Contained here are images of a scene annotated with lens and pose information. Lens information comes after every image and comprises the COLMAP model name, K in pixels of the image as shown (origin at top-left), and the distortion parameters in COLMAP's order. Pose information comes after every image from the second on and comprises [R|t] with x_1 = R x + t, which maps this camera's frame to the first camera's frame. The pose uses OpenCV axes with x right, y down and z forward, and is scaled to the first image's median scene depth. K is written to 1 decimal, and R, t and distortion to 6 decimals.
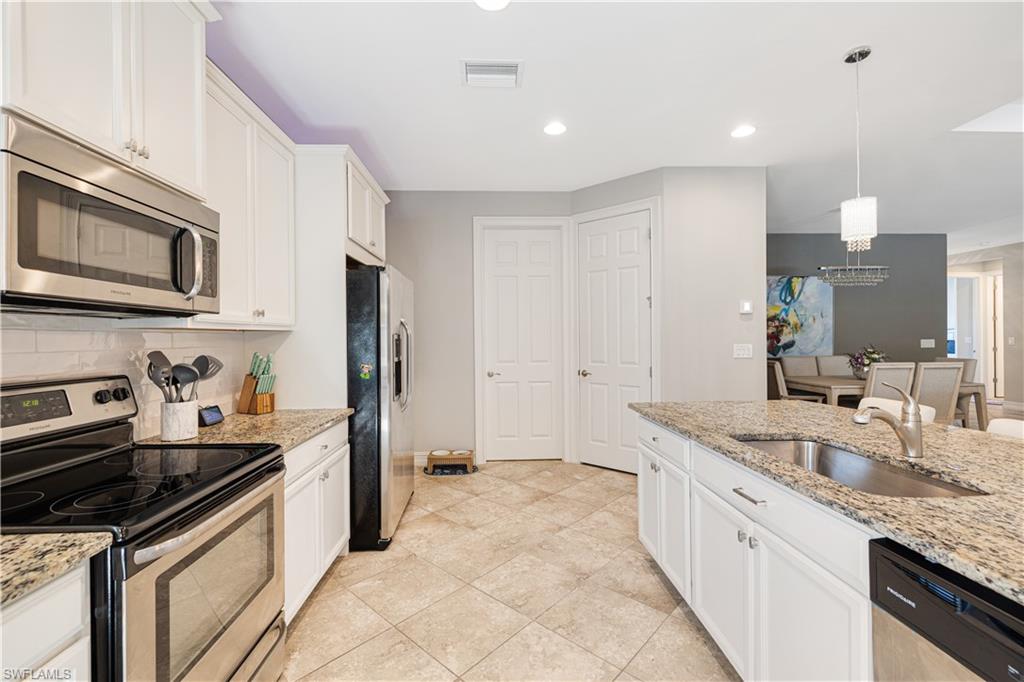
lens RADIAL K [[434.0, 0, 512.0], [0, 434.0, 341.0], [0, 0, 1]] dist [0.002617, 0.000745]
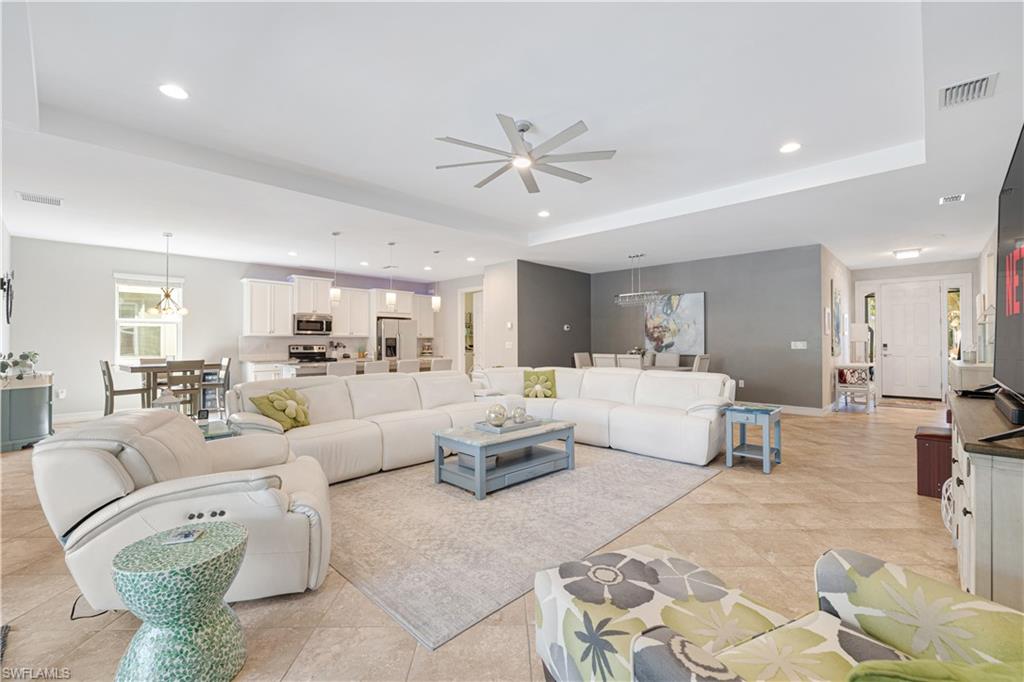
lens RADIAL K [[434.0, 0, 512.0], [0, 434.0, 341.0], [0, 0, 1]] dist [0.002617, 0.000745]
pose [[0.686025, 0.003052, -0.727571, 1.868690], [-0.009485, 0.999944, -0.004749, 0.010246], [0.727516, 0.010159, 0.686016, -0.429111]]
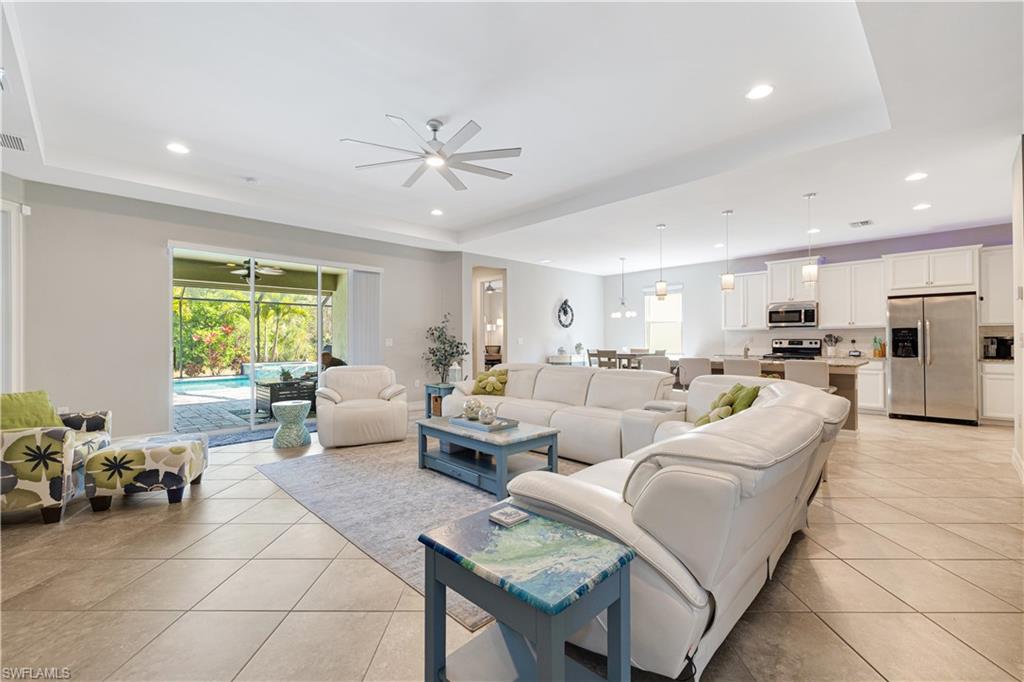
lens RADIAL K [[434.0, 0, 512.0], [0, 434.0, 341.0], [0, 0, 1]] dist [0.002617, 0.000745]
pose [[-0.750704, 0.013351, -0.660504, 1.733463], [0.005745, 0.999890, 0.013682, 0.006024], [0.660614, 0.006477, -0.750698, 0.863347]]
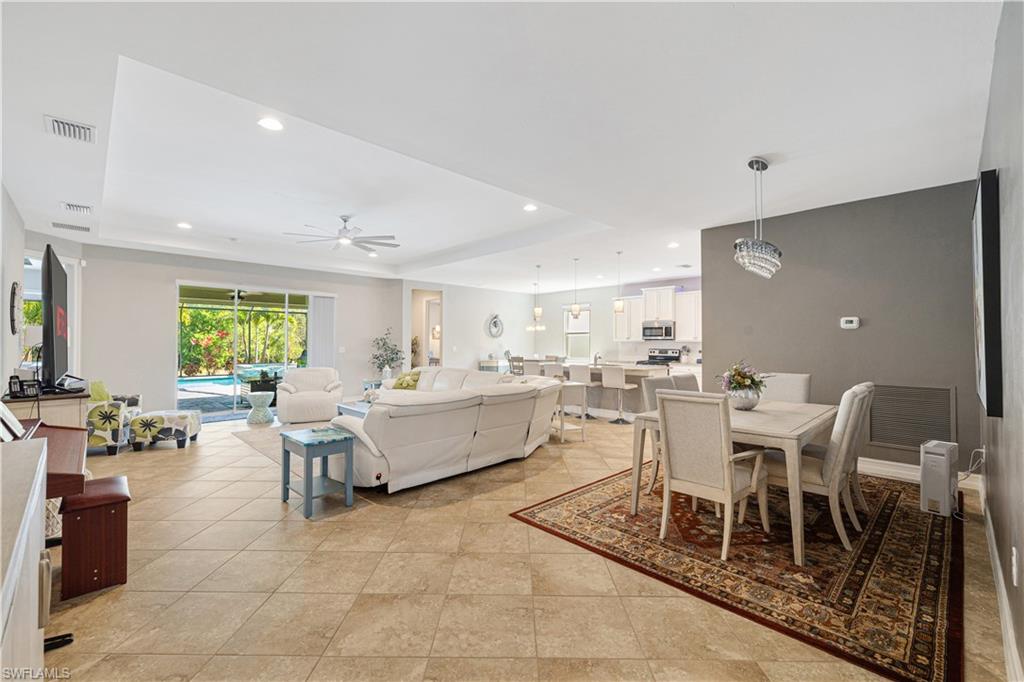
lens RADIAL K [[434.0, 0, 512.0], [0, 434.0, 341.0], [0, 0, 1]] dist [0.002617, 0.000745]
pose [[-0.748579, 0.003849, -0.663034, 1.792662], [-0.001920, 0.999966, 0.007973, -0.030377], [0.663042, 0.007241, -0.748547, 1.477827]]
